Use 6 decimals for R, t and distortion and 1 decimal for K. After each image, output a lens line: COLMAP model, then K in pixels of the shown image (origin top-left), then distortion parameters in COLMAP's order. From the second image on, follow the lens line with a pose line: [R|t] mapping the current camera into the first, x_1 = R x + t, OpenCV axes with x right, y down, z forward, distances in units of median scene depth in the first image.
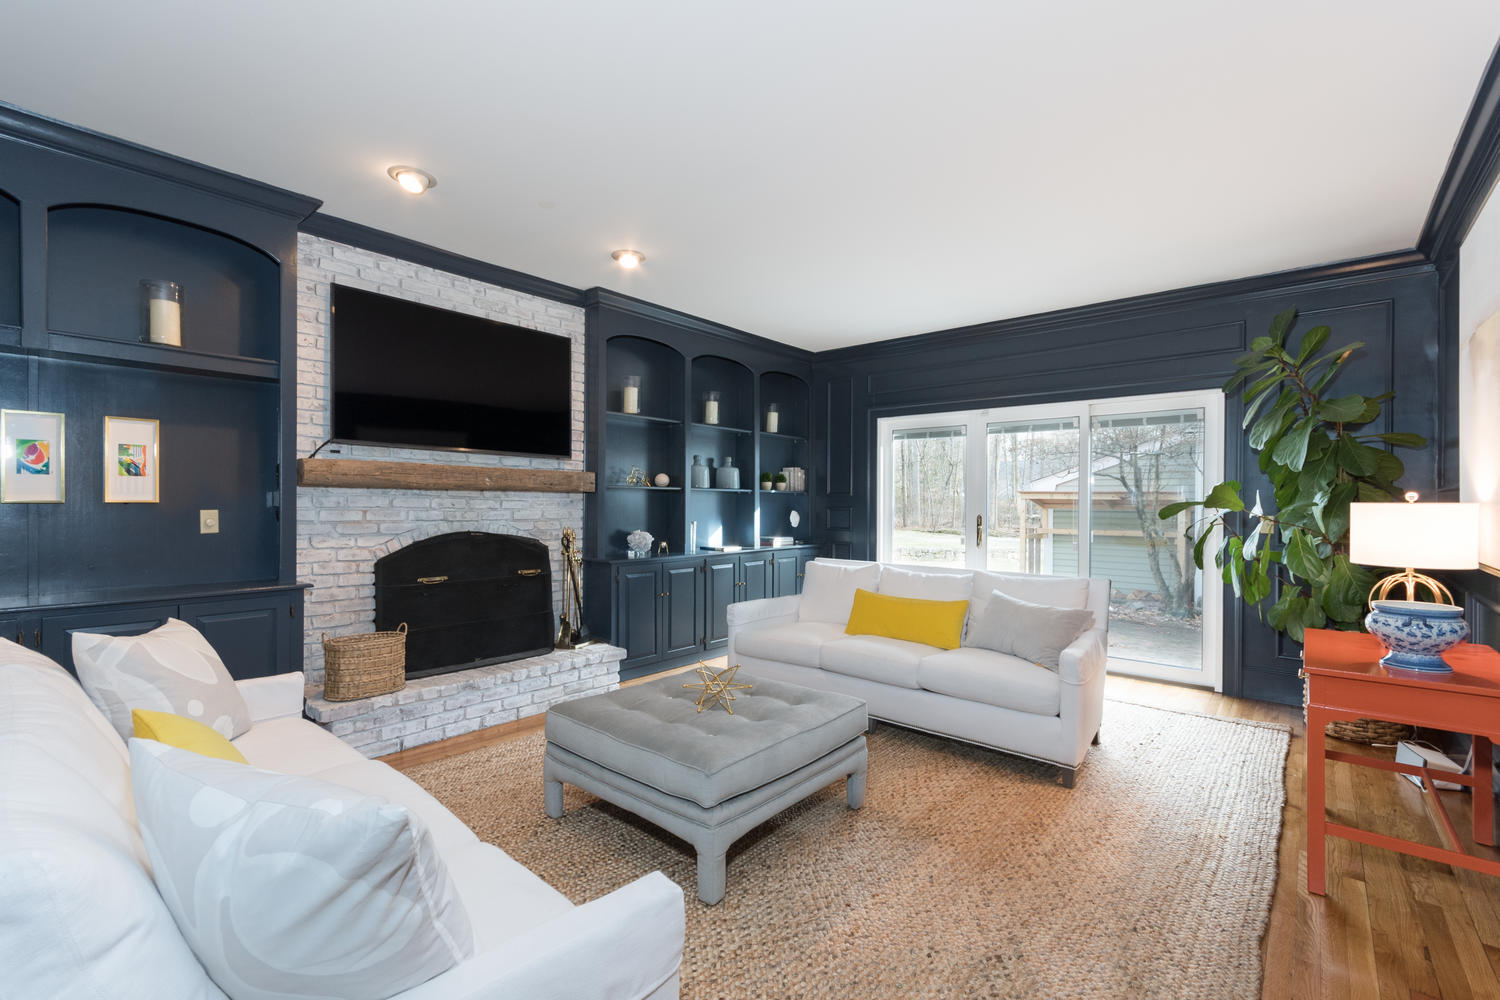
lens RADIAL K [[688.3, 0, 756.8], [0, 688.3, 498.7], [0, 0, 1]] dist [-0.007420, -0.000269]
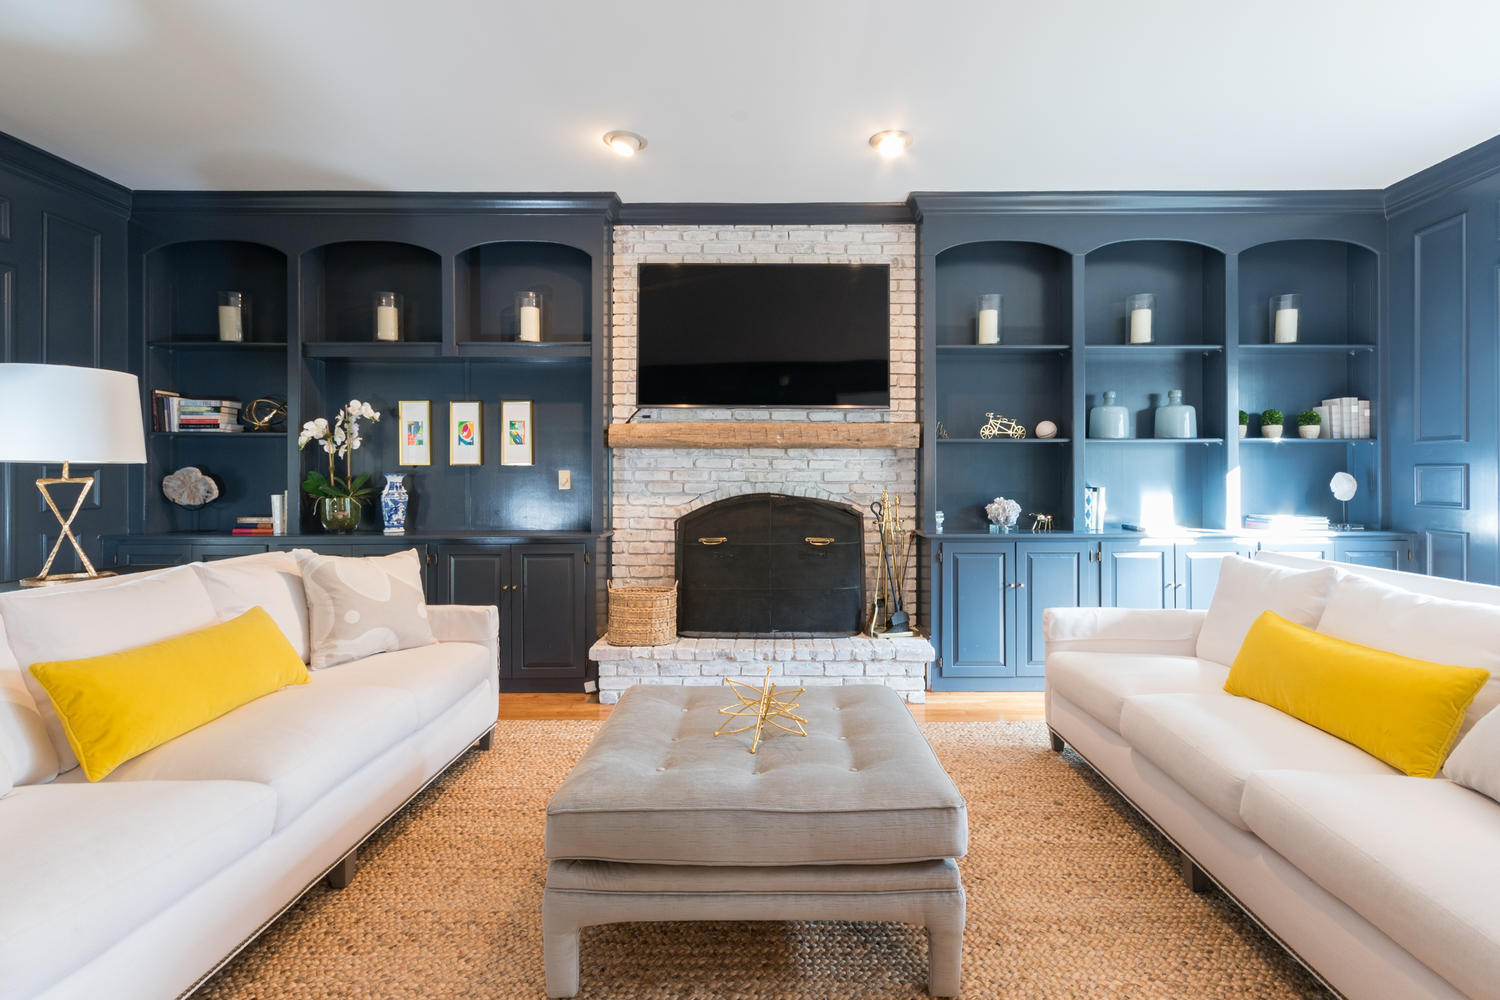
lens RADIAL K [[734.7, 0, 754.0], [0, 734.7, 467.4], [0, 0, 1]] dist [-0.013926, 0.000009]
pose [[0.623943, -0.011237, -0.781389, 0.348814], [0.011320, 0.999922, -0.005341, 0.017081], [0.781388, -0.005513, 0.624022, 0.347659]]
